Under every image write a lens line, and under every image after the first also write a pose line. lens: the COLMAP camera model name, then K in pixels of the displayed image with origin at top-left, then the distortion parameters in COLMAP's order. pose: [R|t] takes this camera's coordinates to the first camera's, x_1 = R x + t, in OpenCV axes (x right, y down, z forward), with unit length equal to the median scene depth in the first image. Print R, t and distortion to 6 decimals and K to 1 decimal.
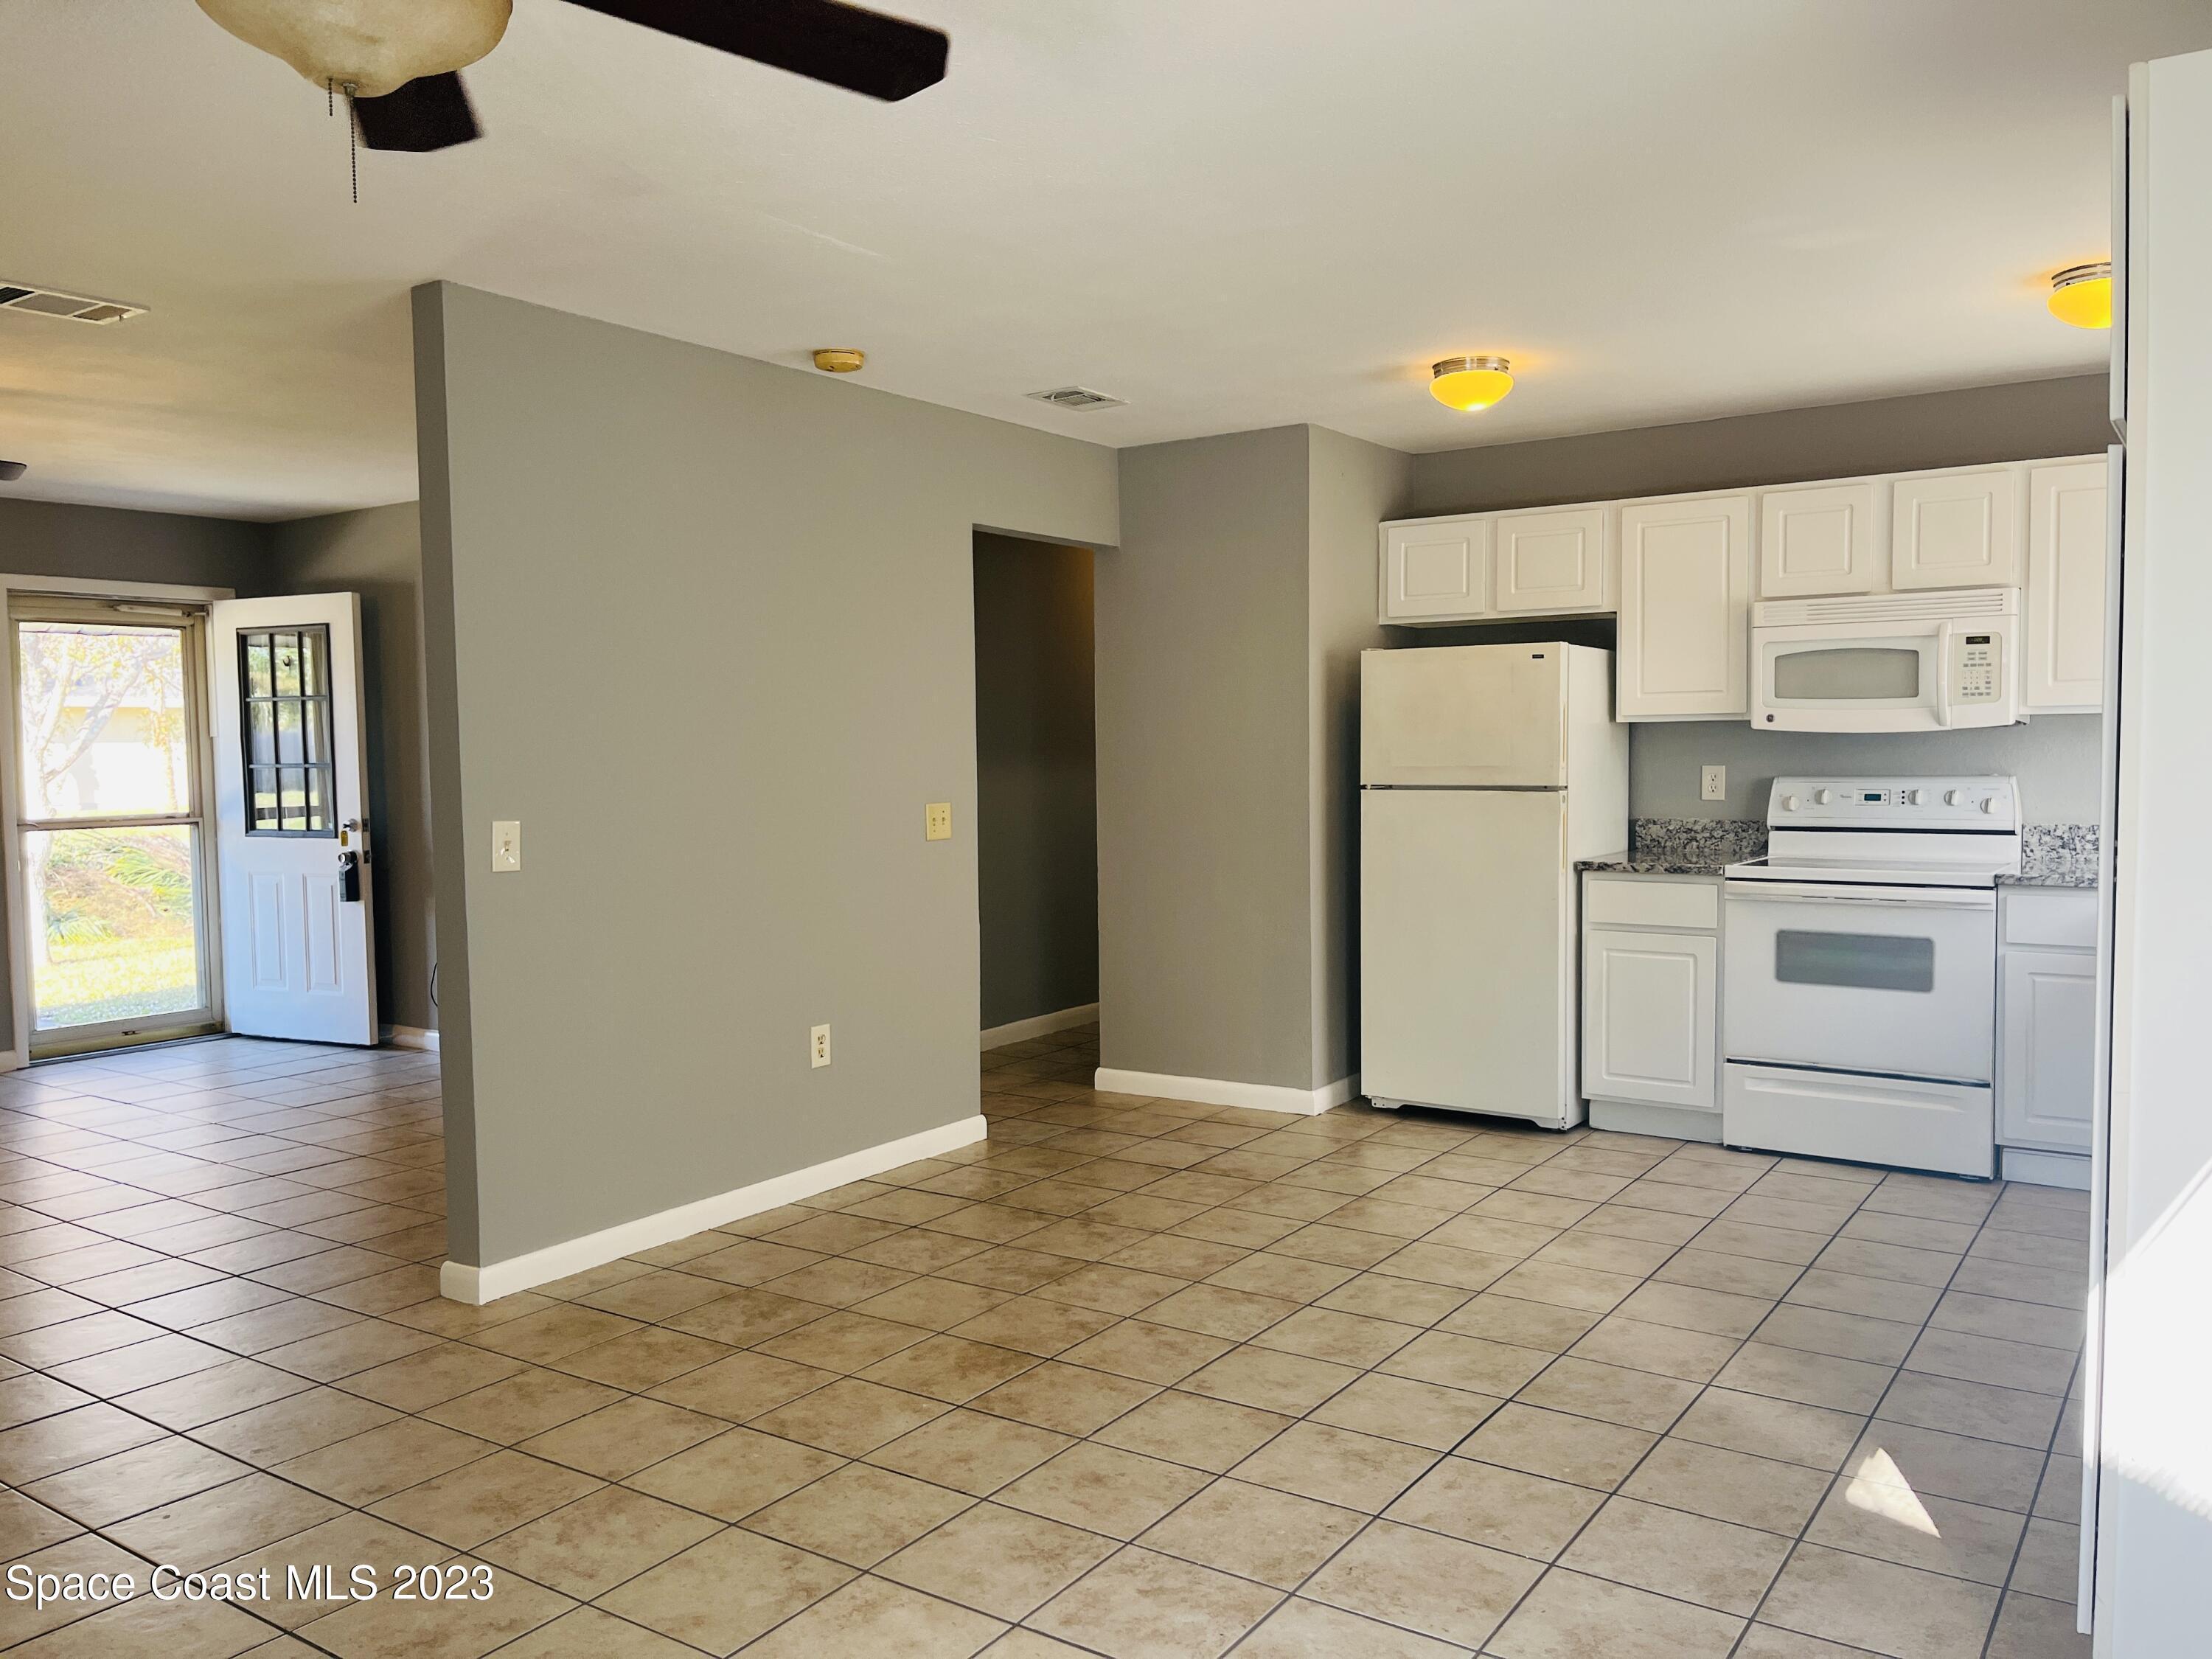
lens RADIAL K [[1678.2, 0, 1107.4], [0, 1678.2, 836.3], [0, 0, 1]] dist [0.072778, -0.096701]
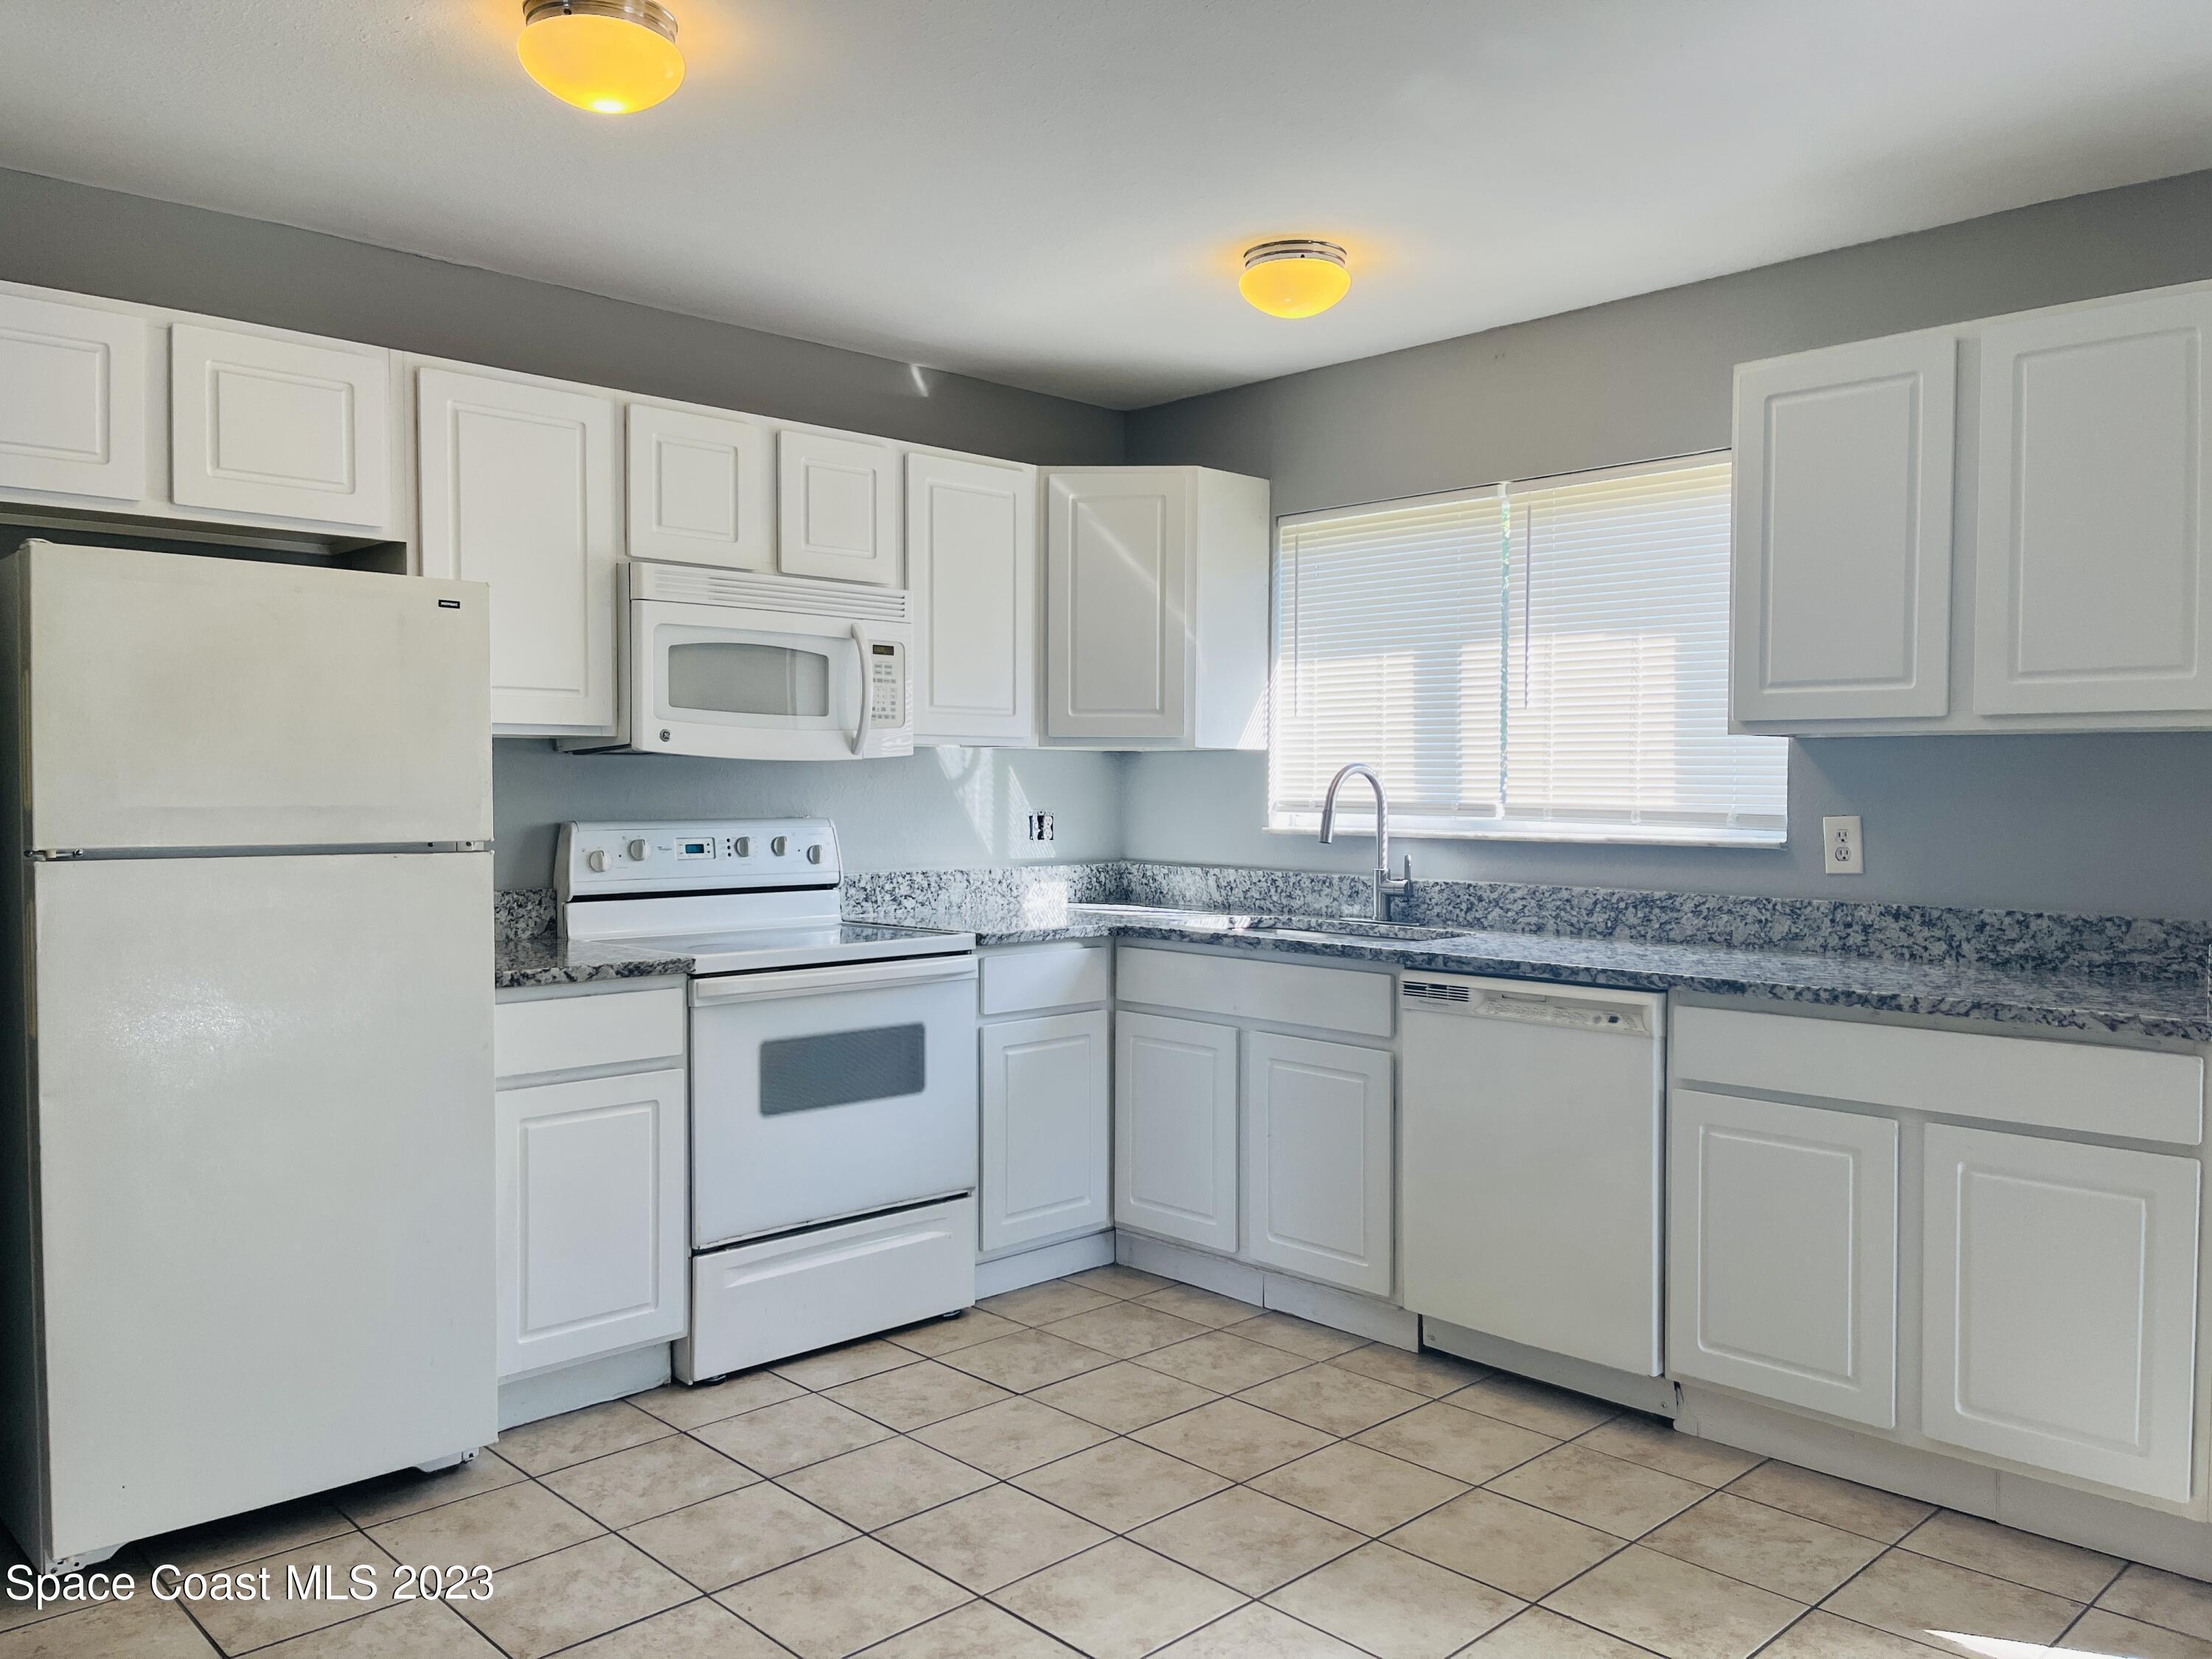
lens RADIAL K [[1683.1, 0, 1106.0], [0, 1683.1, 829.5], [0, 0, 1]] dist [0.061834, -0.090542]
pose [[0.205397, -0.014405, 0.978573, -0.241927], [0.049894, 0.998746, 0.004229, -0.026468], [-0.977406, 0.047956, 0.205858, 0.698616]]
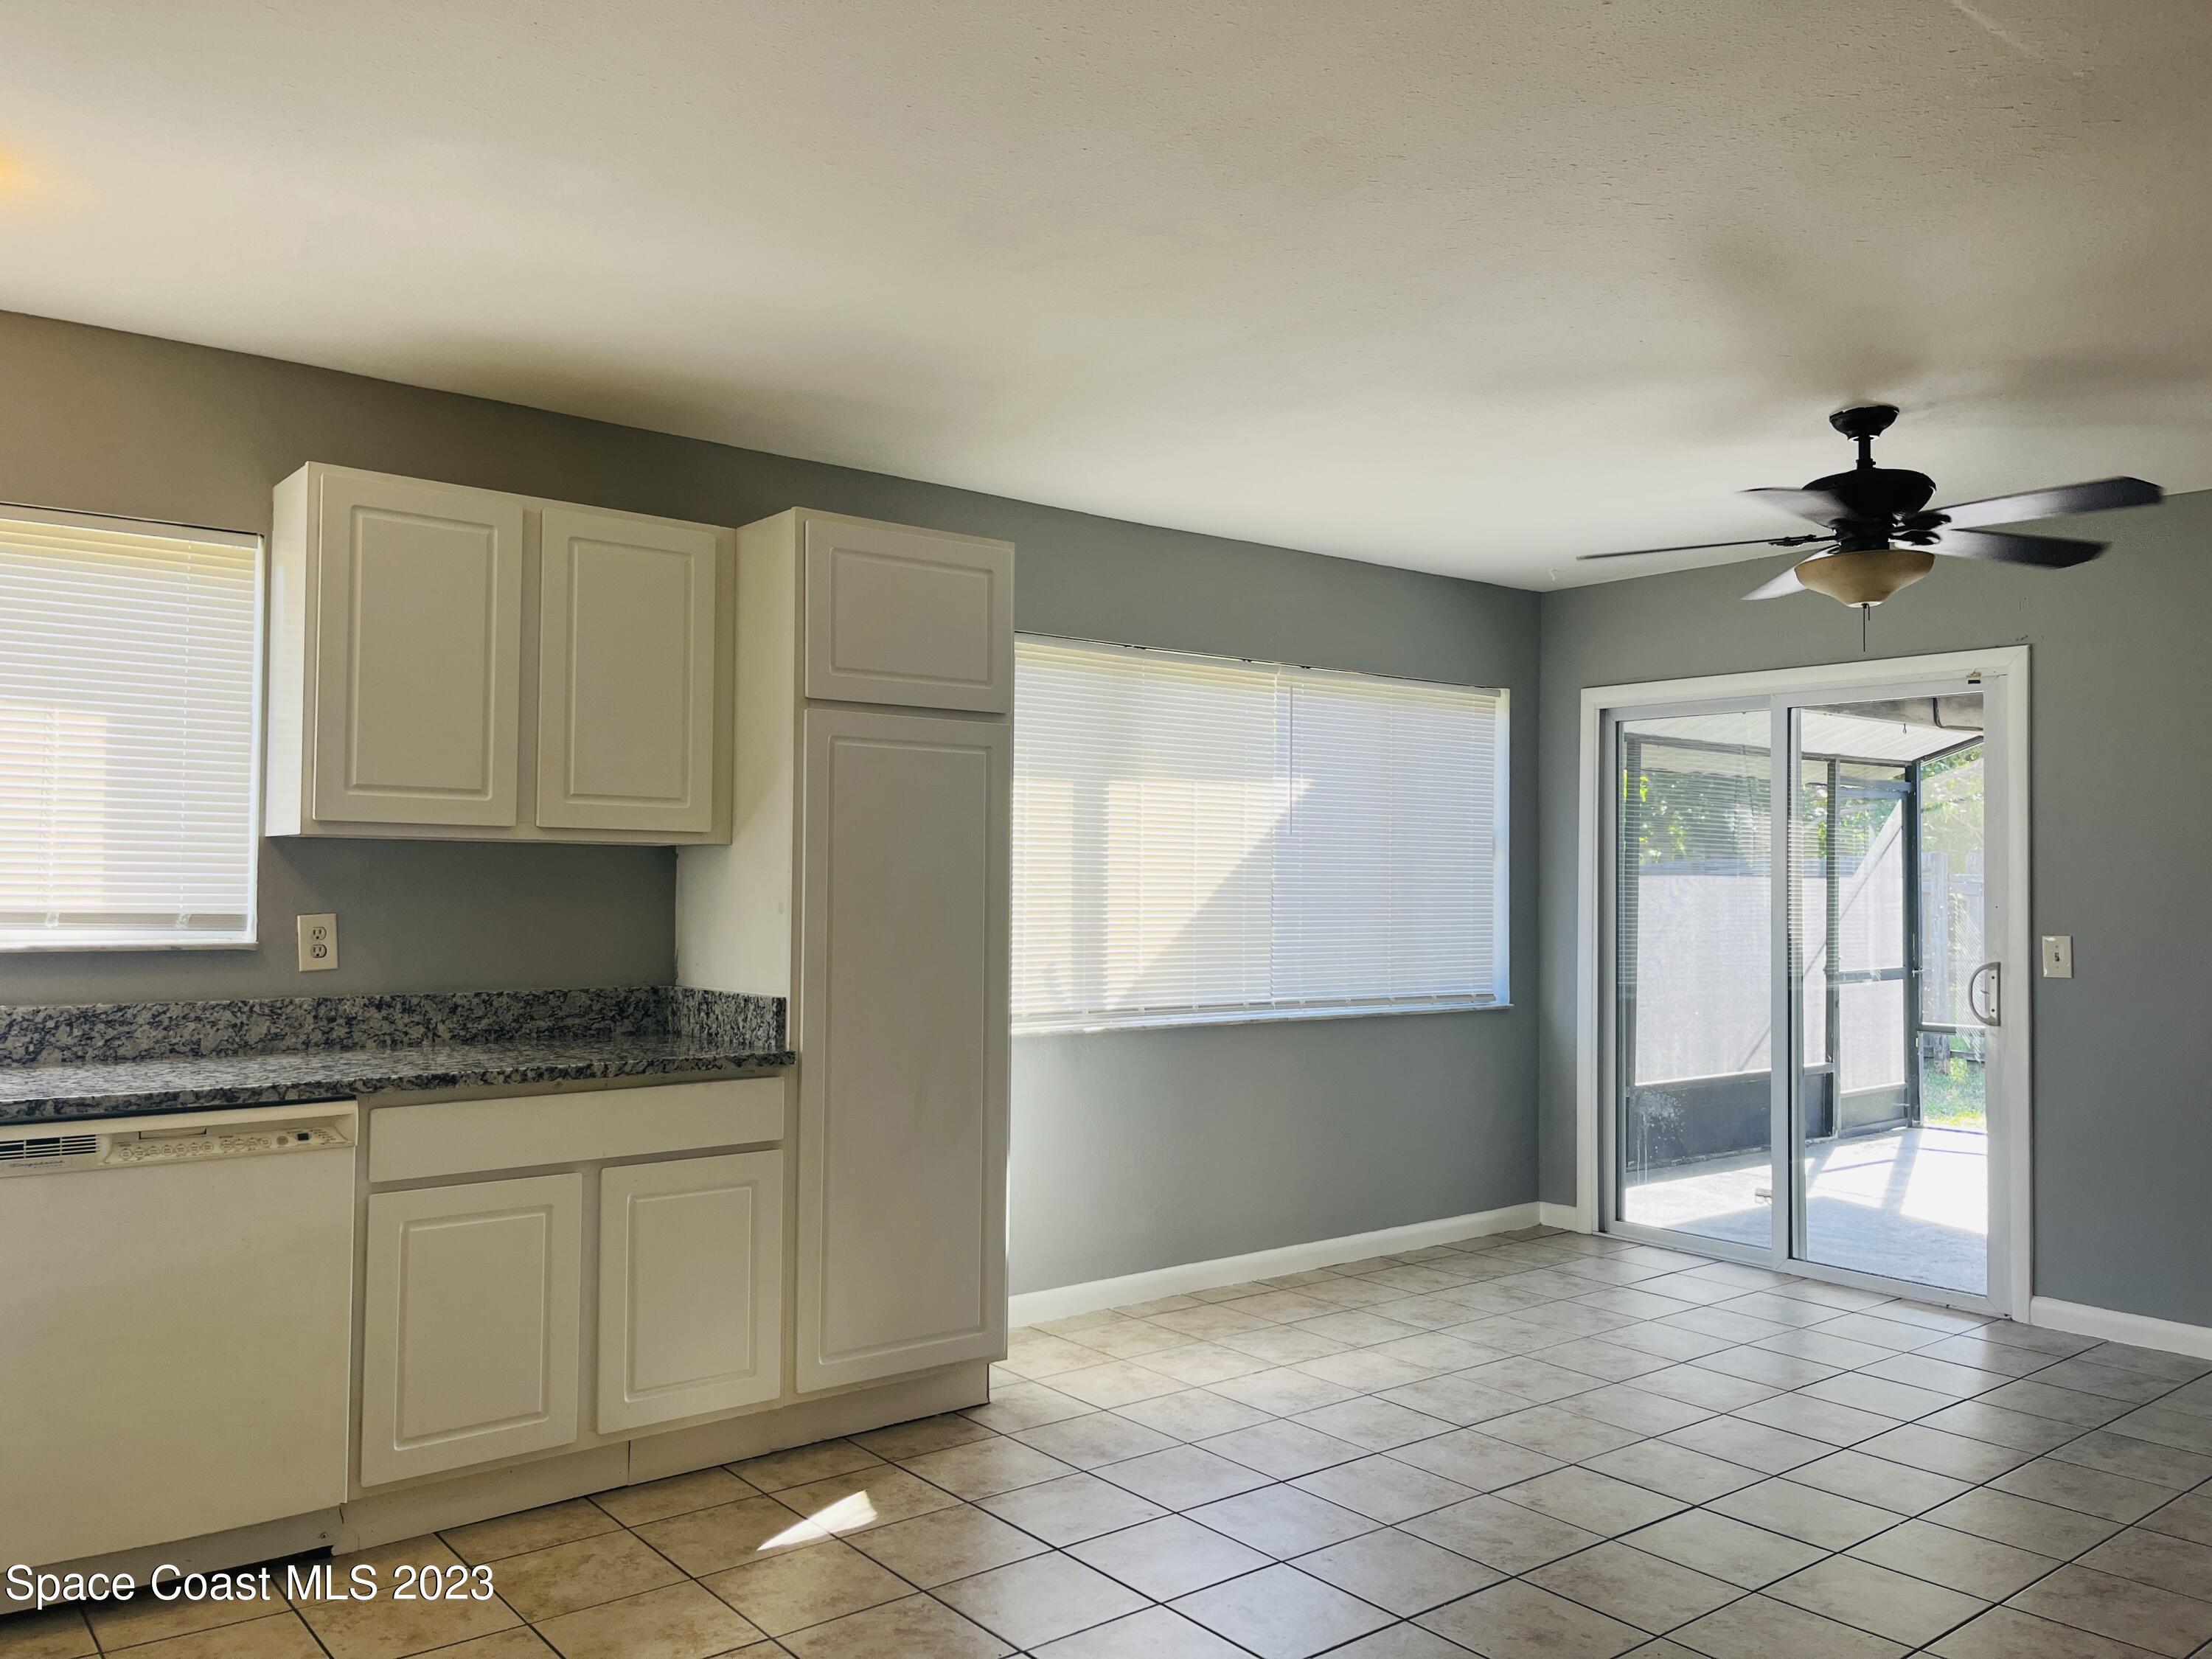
lens RADIAL K [[1678.2, 0, 1107.4], [0, 1678.2, 836.3], [0, 0, 1]] dist [0.072778, -0.096701]
pose [[-0.956997, 0.010505, 0.289906, -0.032040], [0.017559, 0.999609, 0.021741, -0.055595], [-0.289565, 0.025897, -0.956808, 1.120488]]
